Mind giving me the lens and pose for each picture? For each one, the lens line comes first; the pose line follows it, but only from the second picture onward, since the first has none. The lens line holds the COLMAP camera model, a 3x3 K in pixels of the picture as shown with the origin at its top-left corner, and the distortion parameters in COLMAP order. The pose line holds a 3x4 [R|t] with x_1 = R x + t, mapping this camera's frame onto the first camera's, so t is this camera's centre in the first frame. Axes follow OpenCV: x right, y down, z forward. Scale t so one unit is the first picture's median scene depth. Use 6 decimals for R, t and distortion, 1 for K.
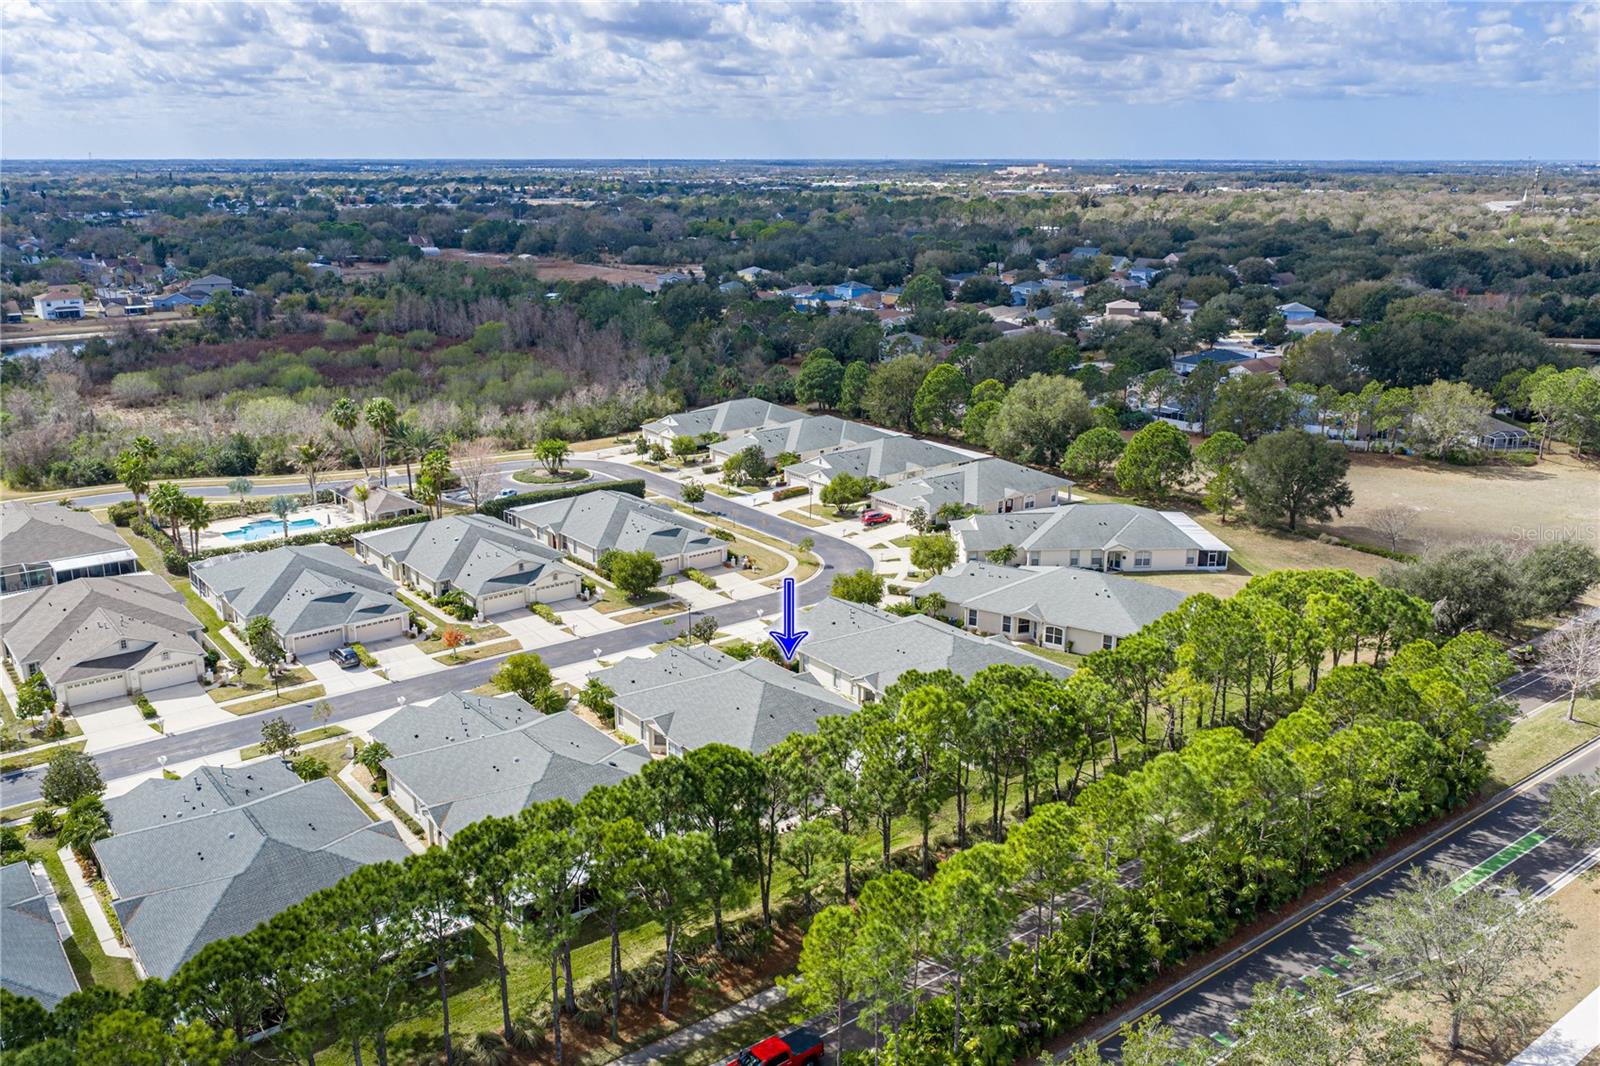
lens RADIAL K [[1317.0, 0, 800.0], [0, 1317.0, 533.0], [0, 0, 1]] dist [-0.002485, -0.017579]
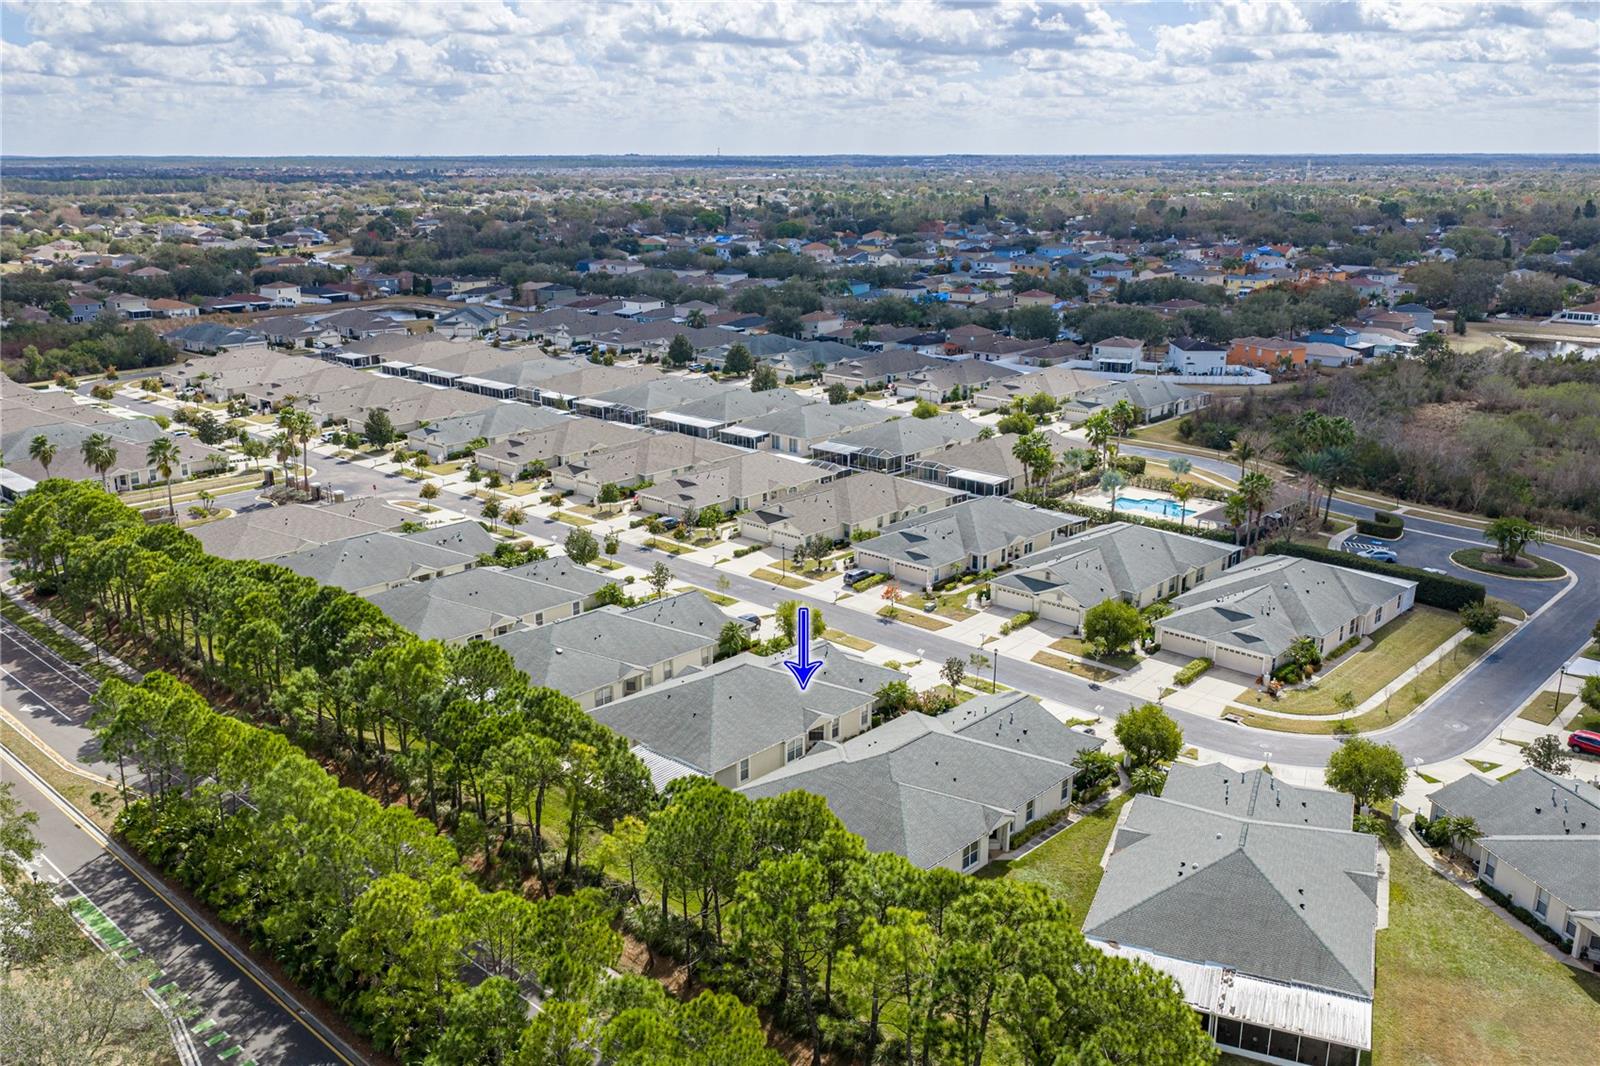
lens RADIAL K [[1317.0, 0, 800.0], [0, 1317.0, 533.0], [0, 0, 1]] dist [-0.002485, -0.017579]
pose [[0.158522, 0.269075, -0.949984, 0.812781], [-0.271047, 0.937045, 0.220181, -0.203075], [0.949423, 0.222587, 0.221475, 0.727135]]
